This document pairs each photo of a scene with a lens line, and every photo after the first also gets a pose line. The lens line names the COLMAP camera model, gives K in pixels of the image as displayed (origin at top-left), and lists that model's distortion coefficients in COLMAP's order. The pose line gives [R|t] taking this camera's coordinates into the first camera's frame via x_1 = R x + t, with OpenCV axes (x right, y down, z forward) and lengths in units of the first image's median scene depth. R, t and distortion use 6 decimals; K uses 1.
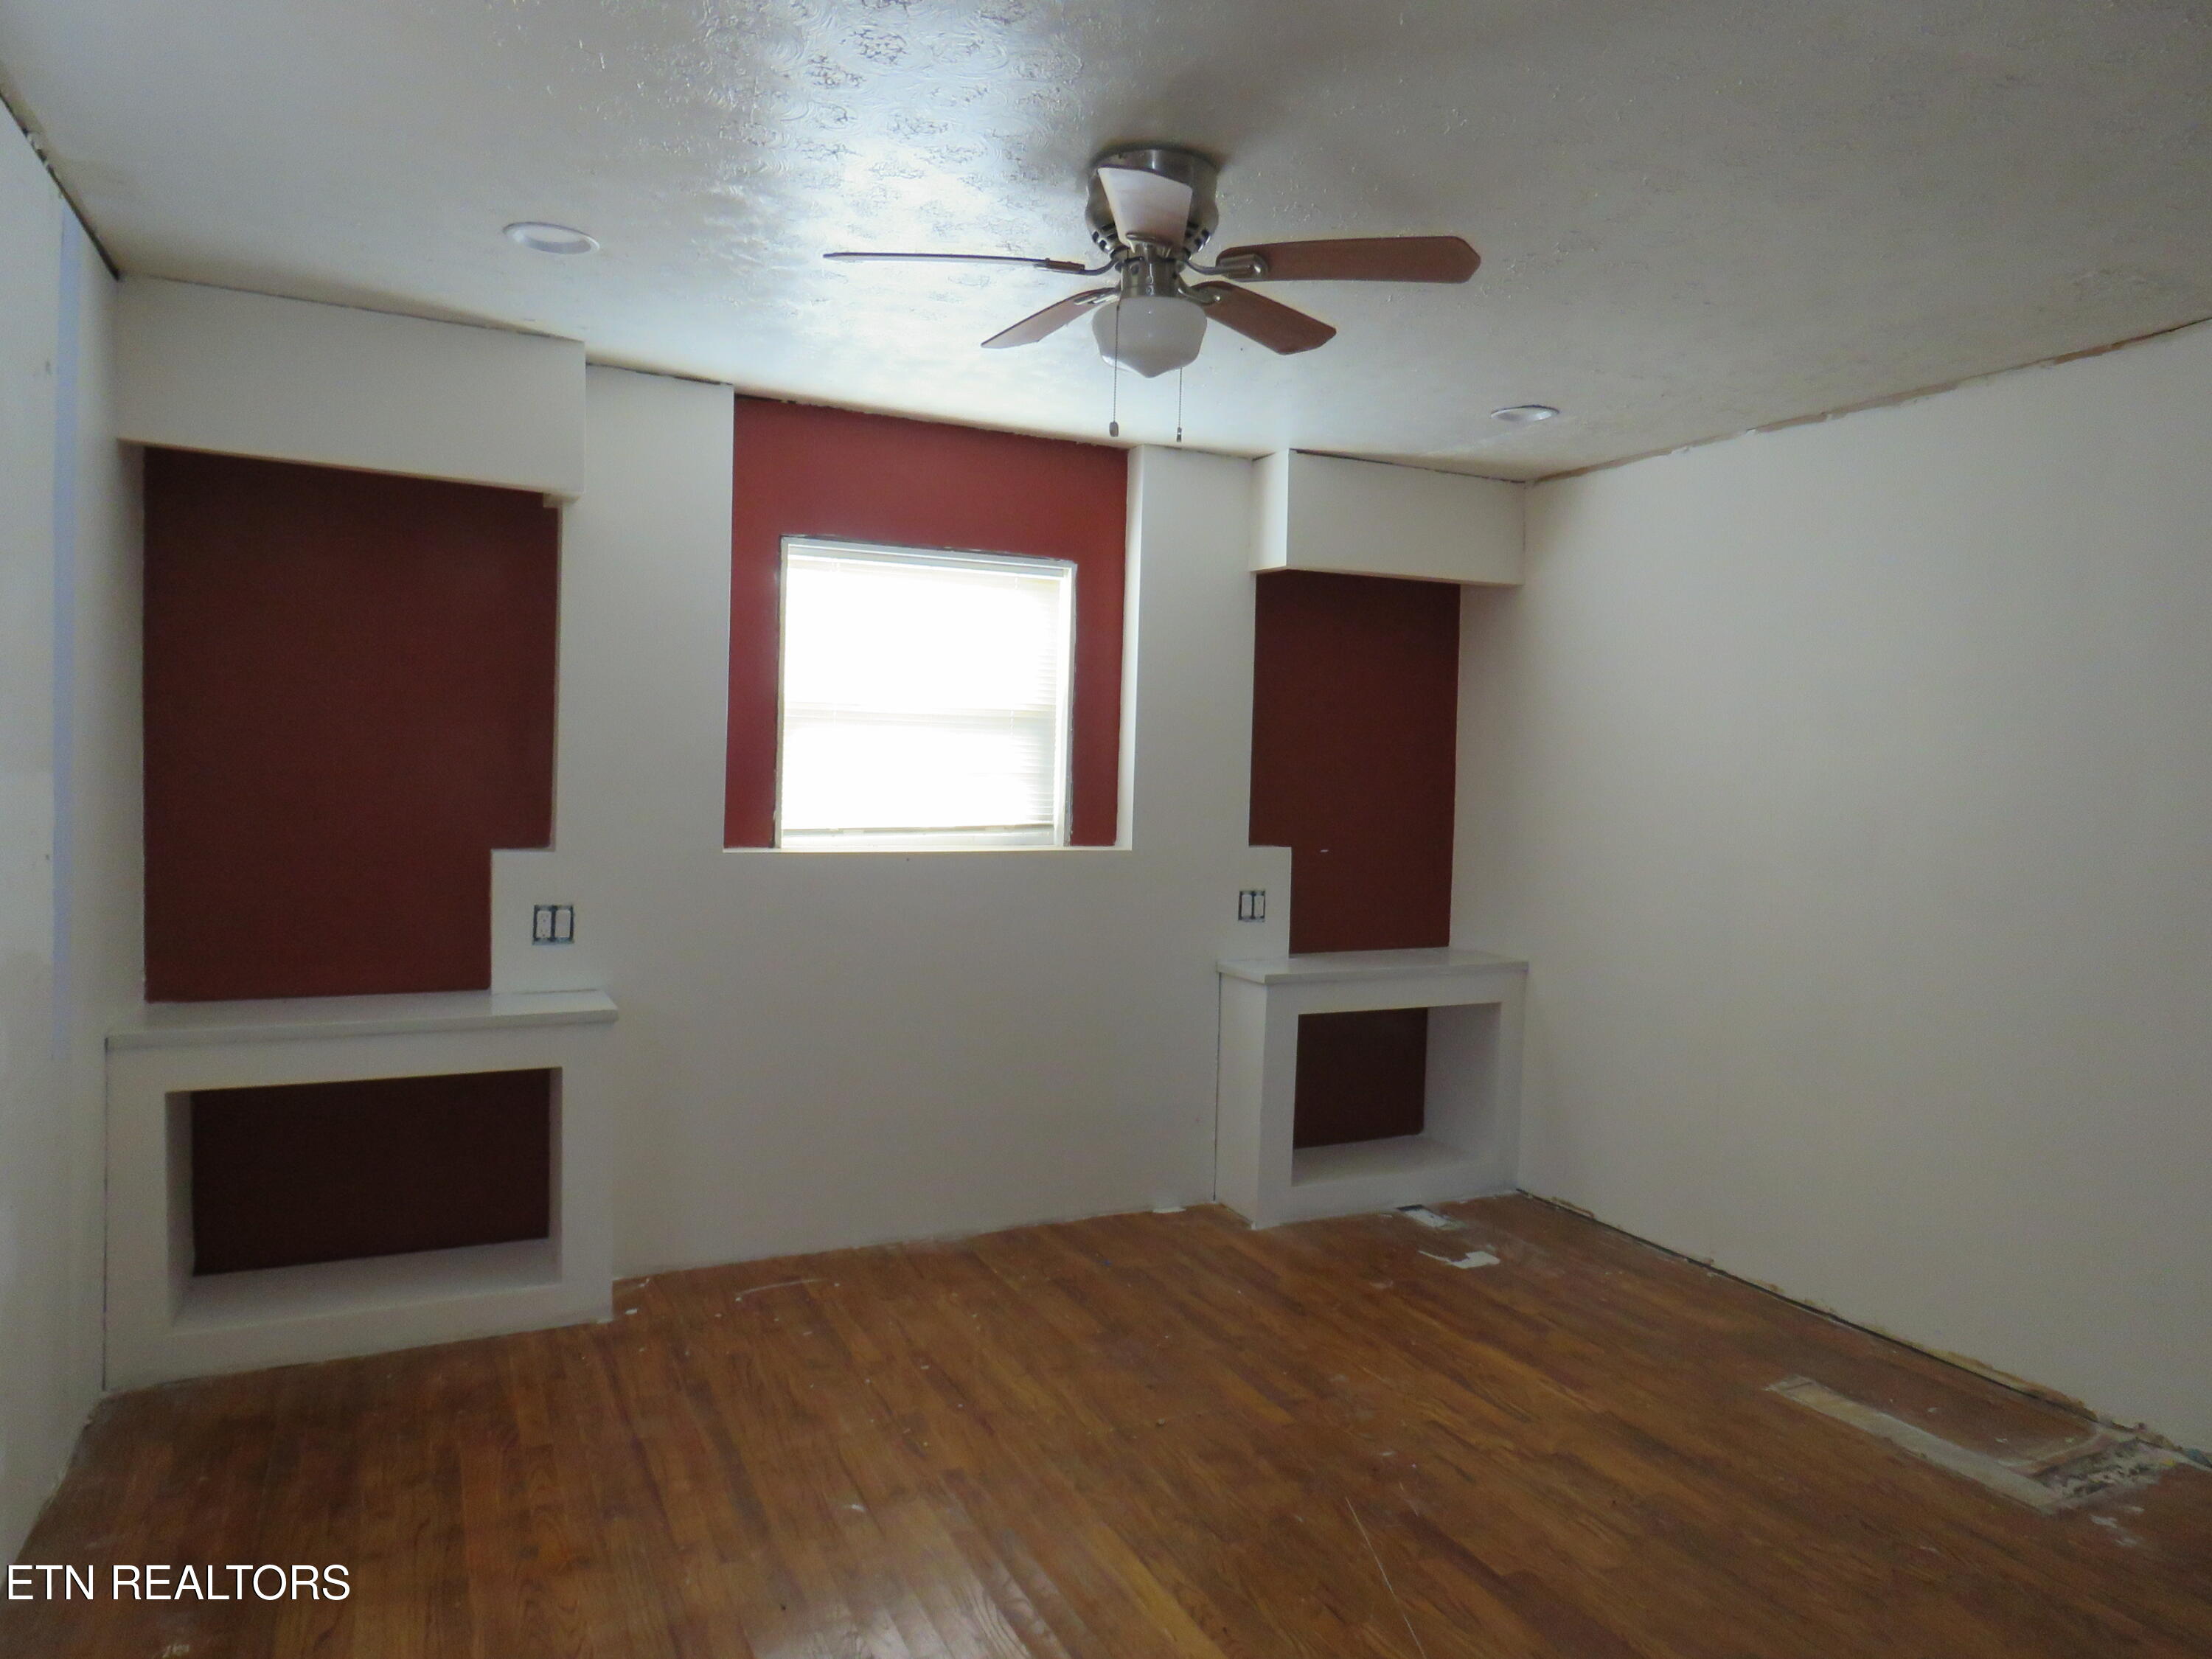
lens RADIAL K [[1417.1, 0, 1107.6], [0, 1417.1, 831.5], [0, 0, 1]] dist [-0.000631, -0.000818]
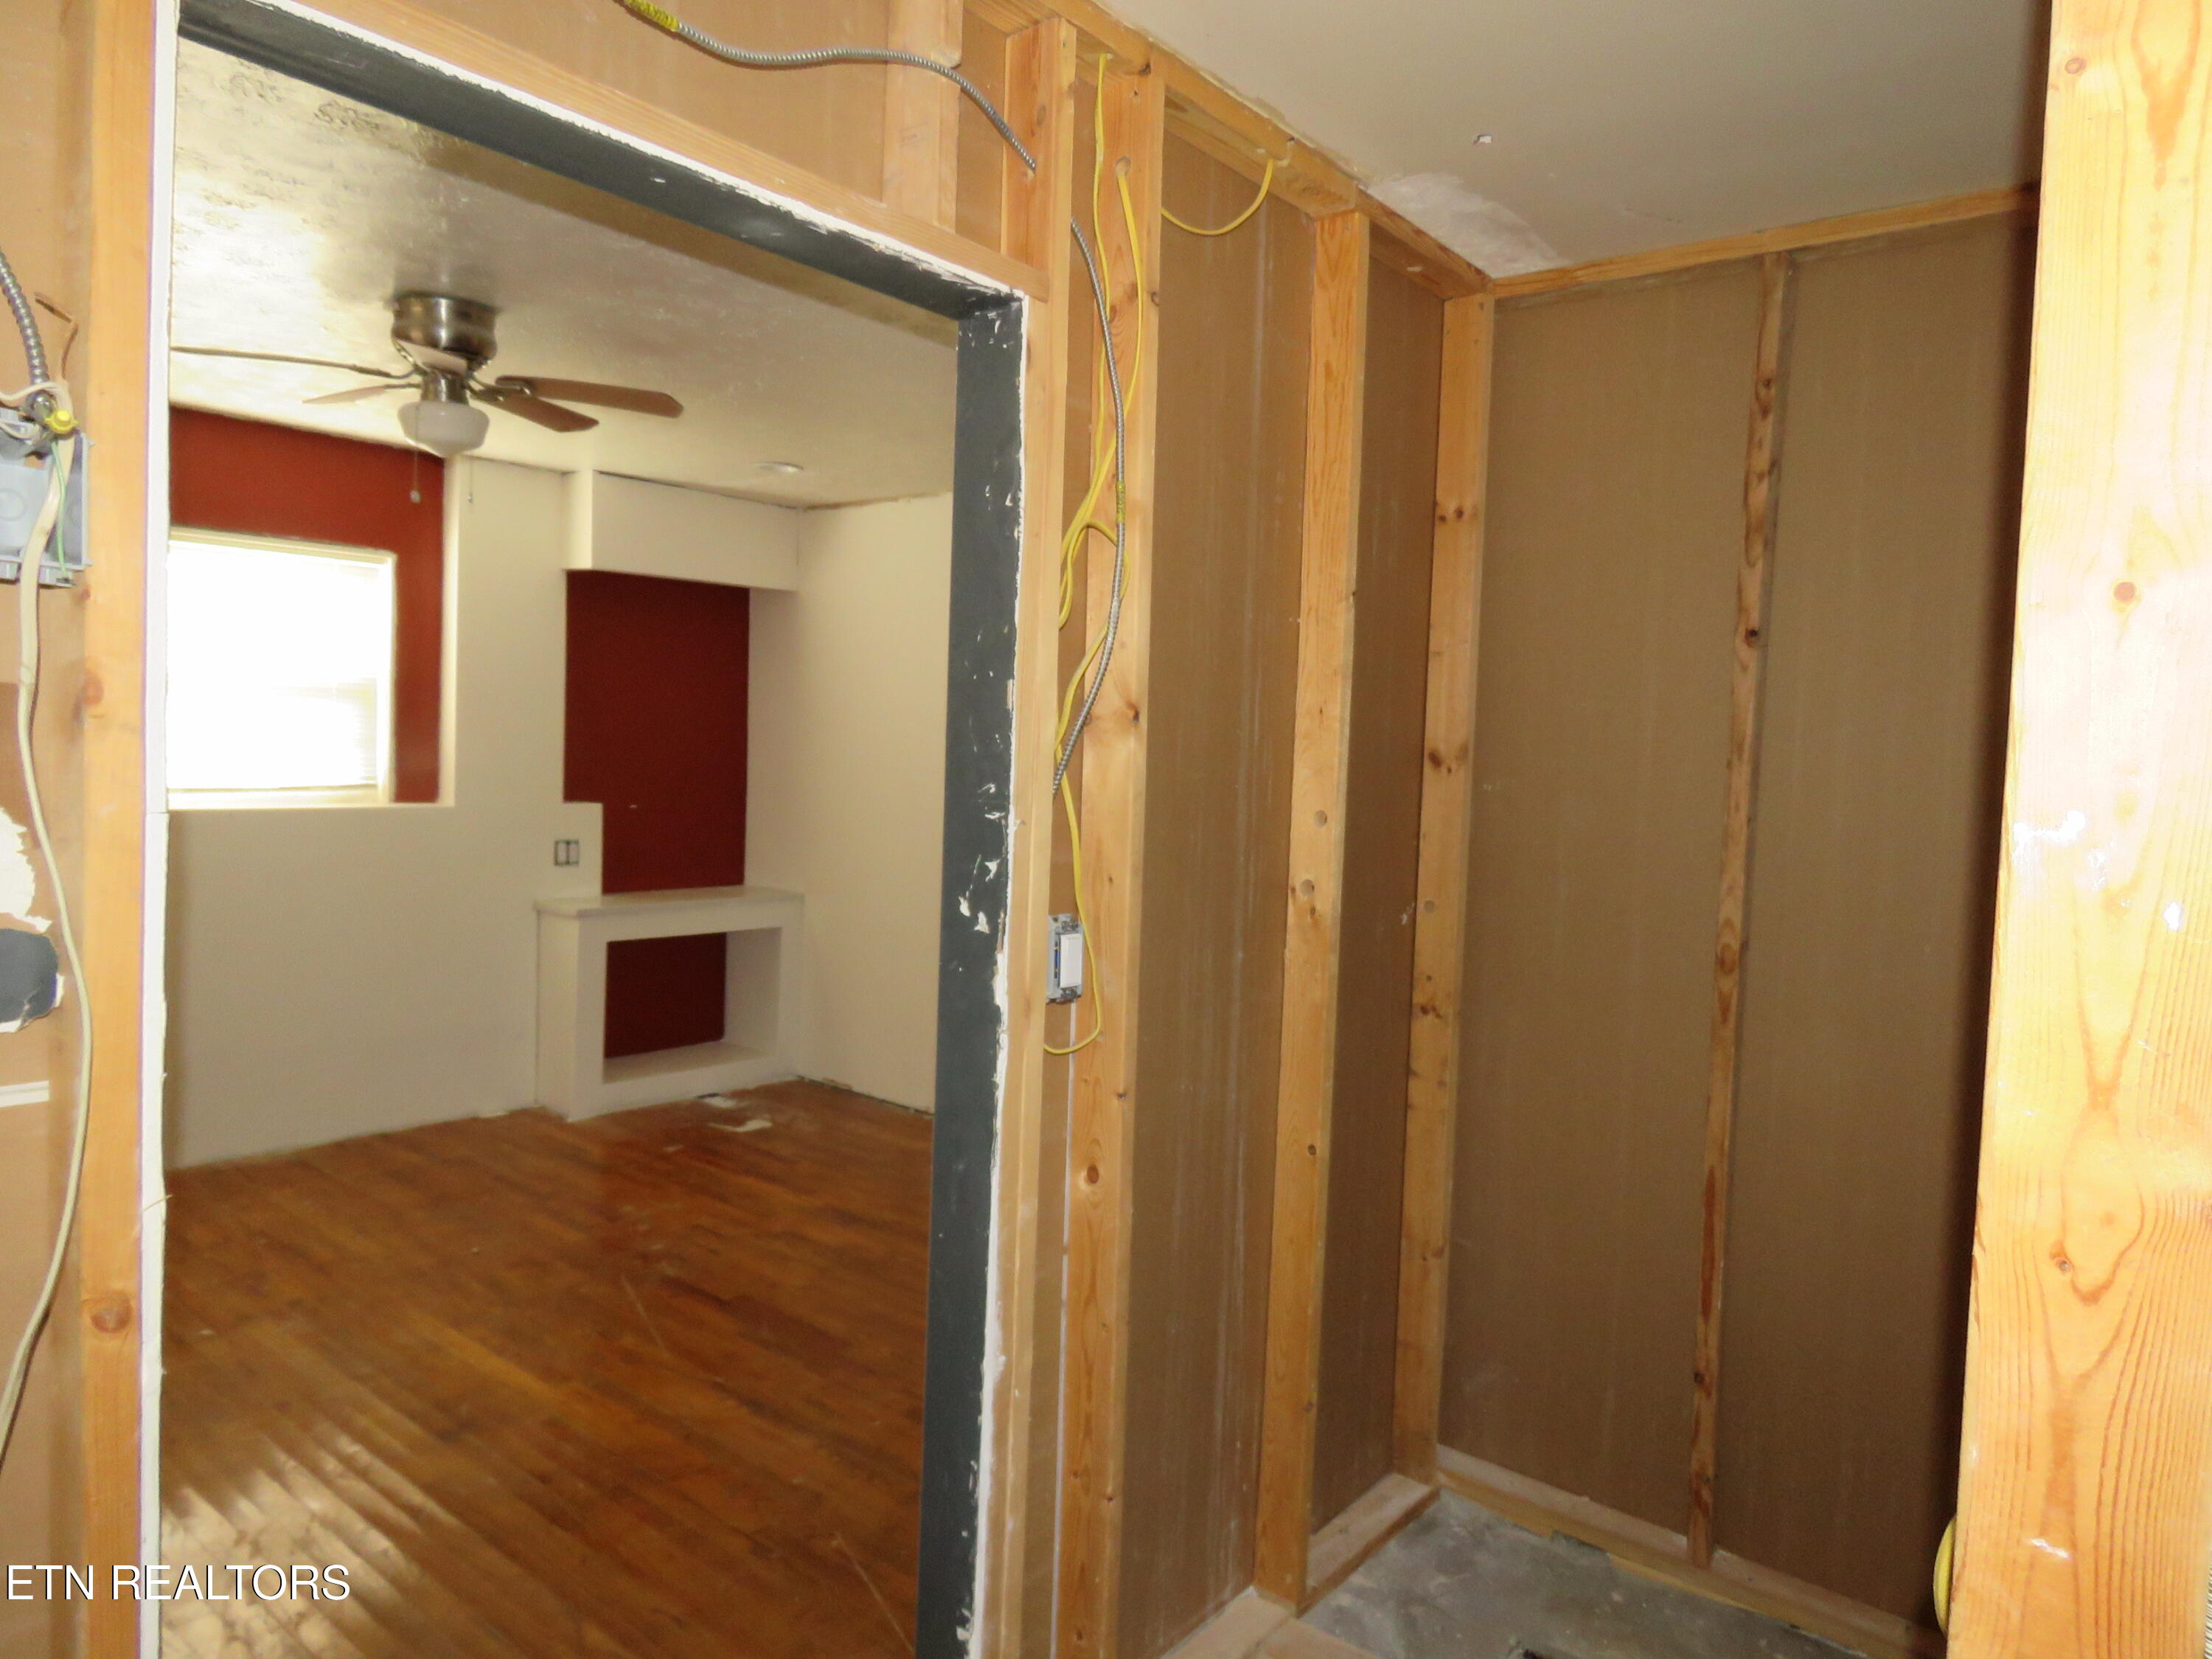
lens RADIAL K [[1427.6, 0, 1096.4], [0, 1427.6, 834.5], [0, 0, 1]] dist [-0.000410, 0.003237]
pose [[0.912158, -0.014569, 0.409580, 0.019332], [0.002405, 0.999541, 0.030198, 0.002185], [-0.409832, -0.026561, 0.911774, -0.304003]]
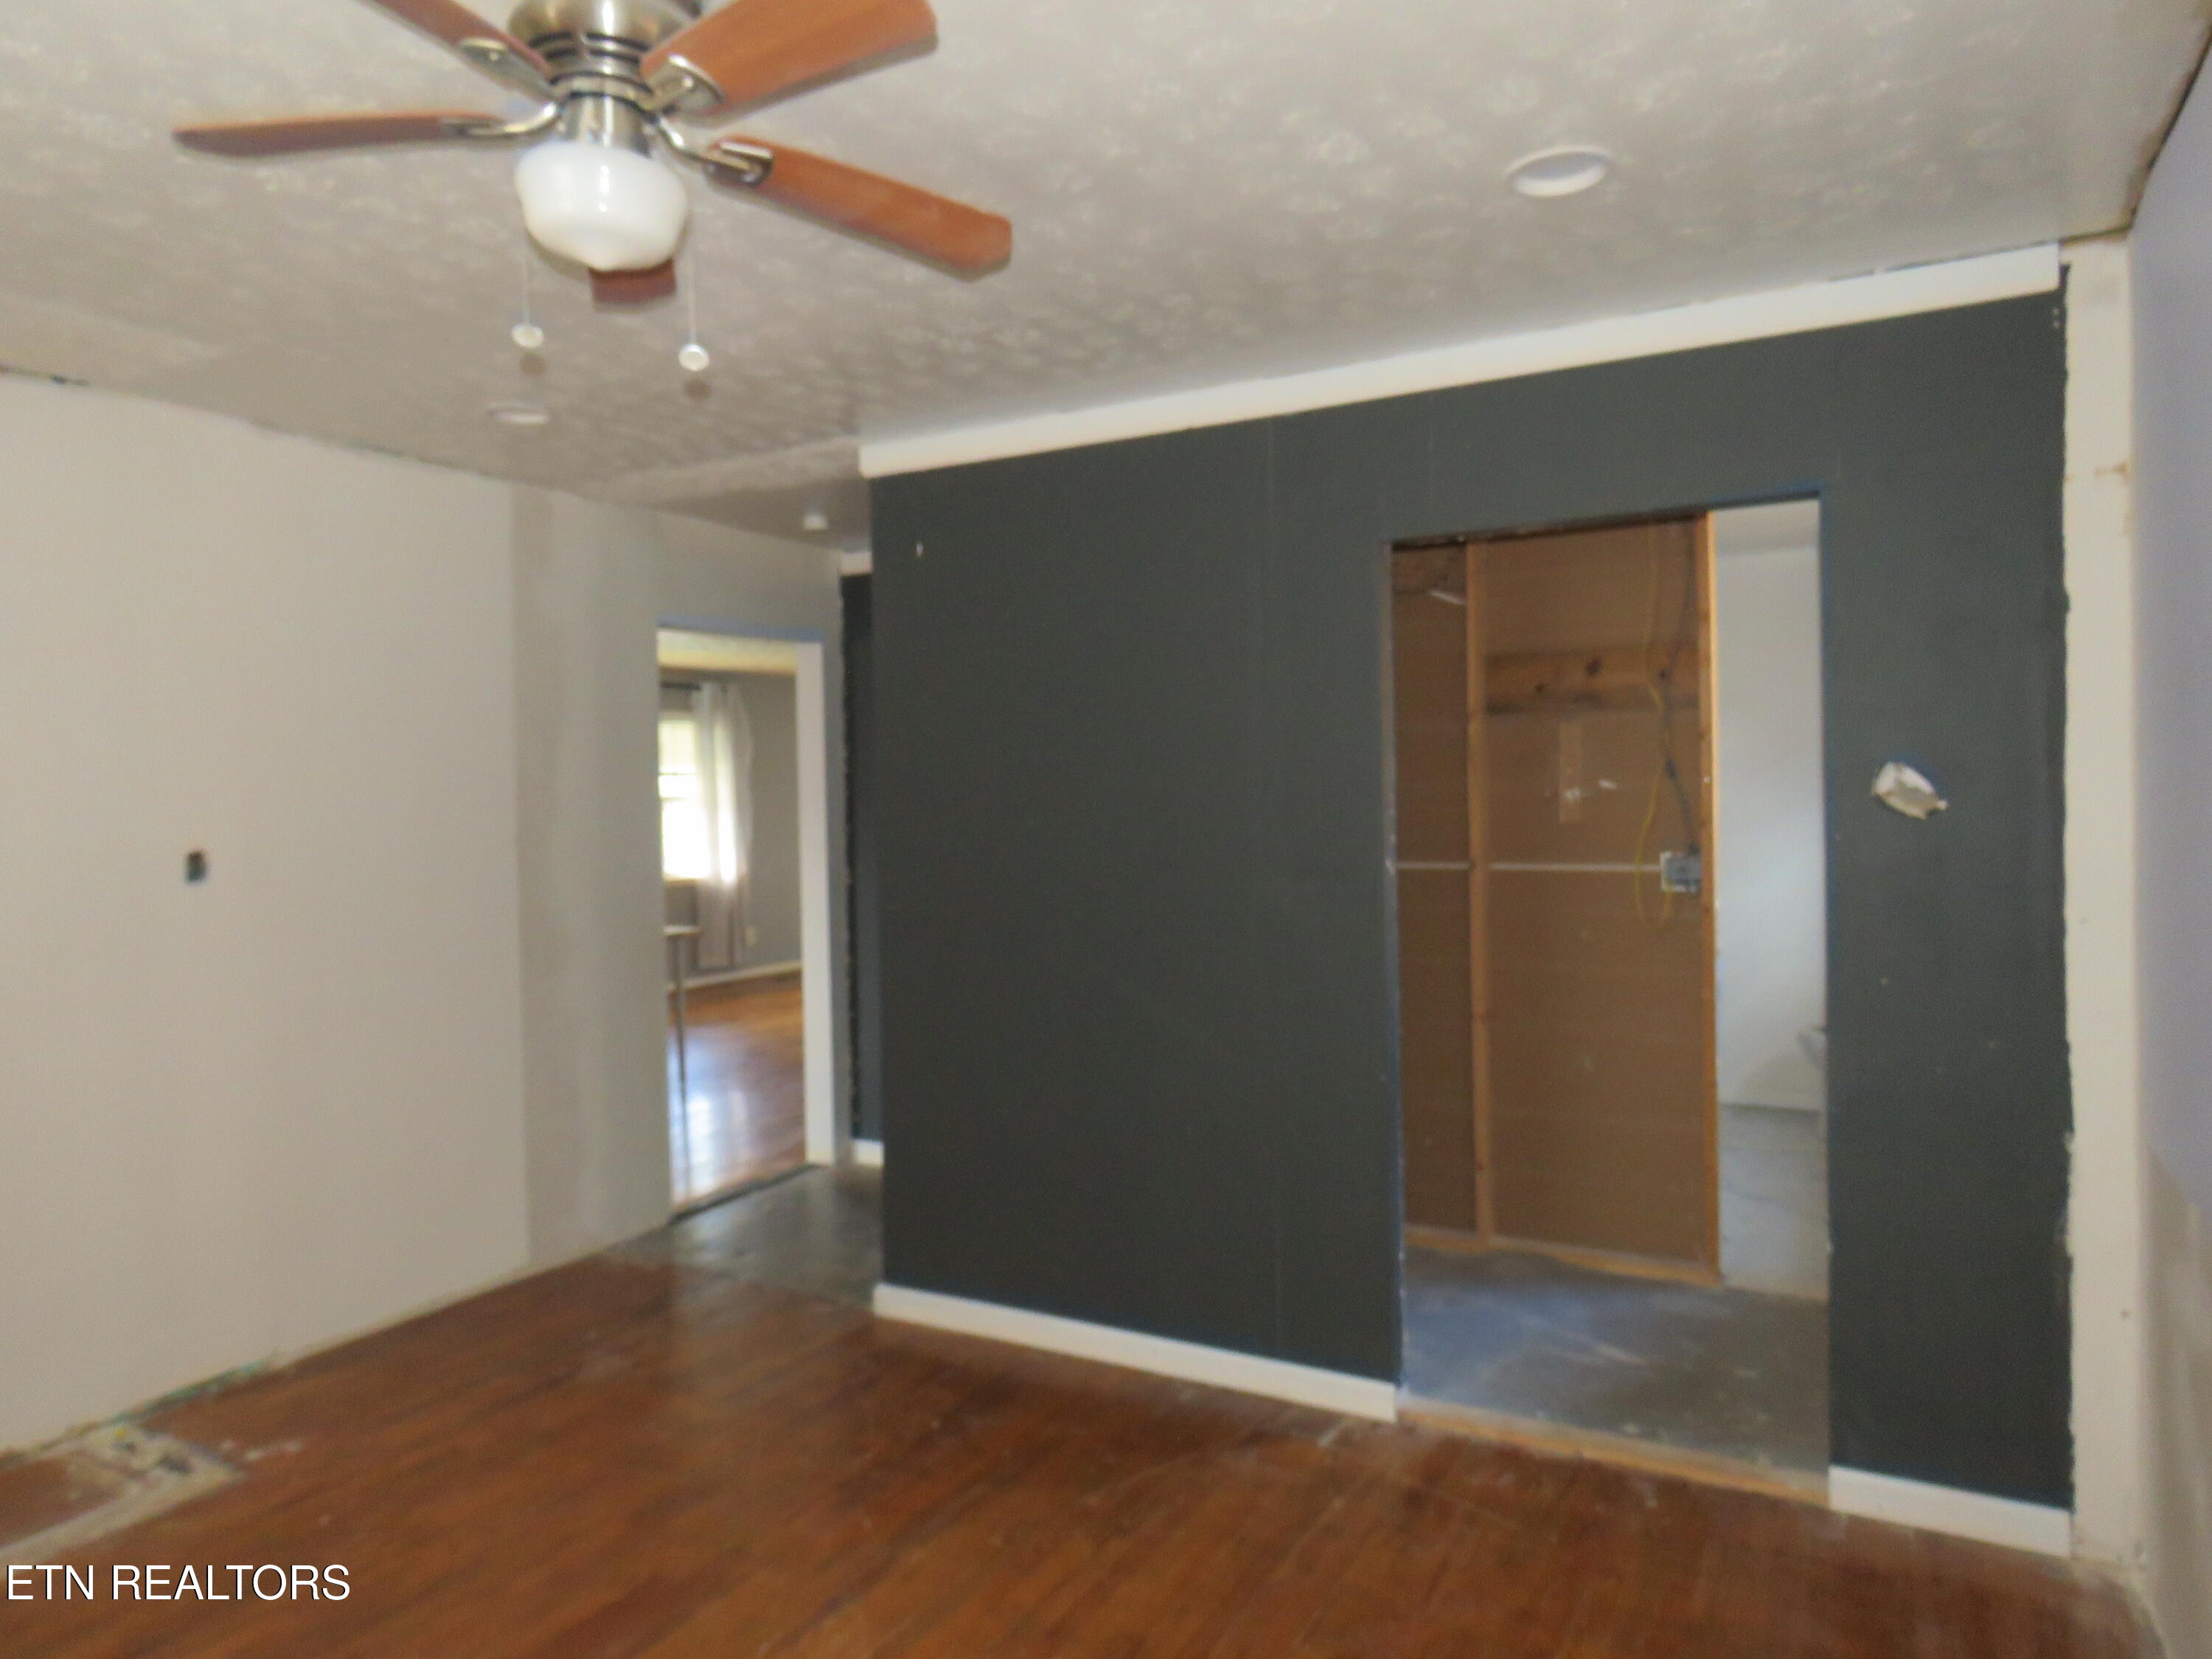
lens RADIAL K [[1417.1, 0, 1107.6], [0, 1417.1, 831.5], [0, 0, 1]] dist [-0.000631, -0.000818]
pose [[-0.581297, -0.024433, 0.813325, -0.406571], [0.039918, 0.997489, 0.058496, -0.033299], [-0.812712, 0.066470, -0.578862, 0.722310]]
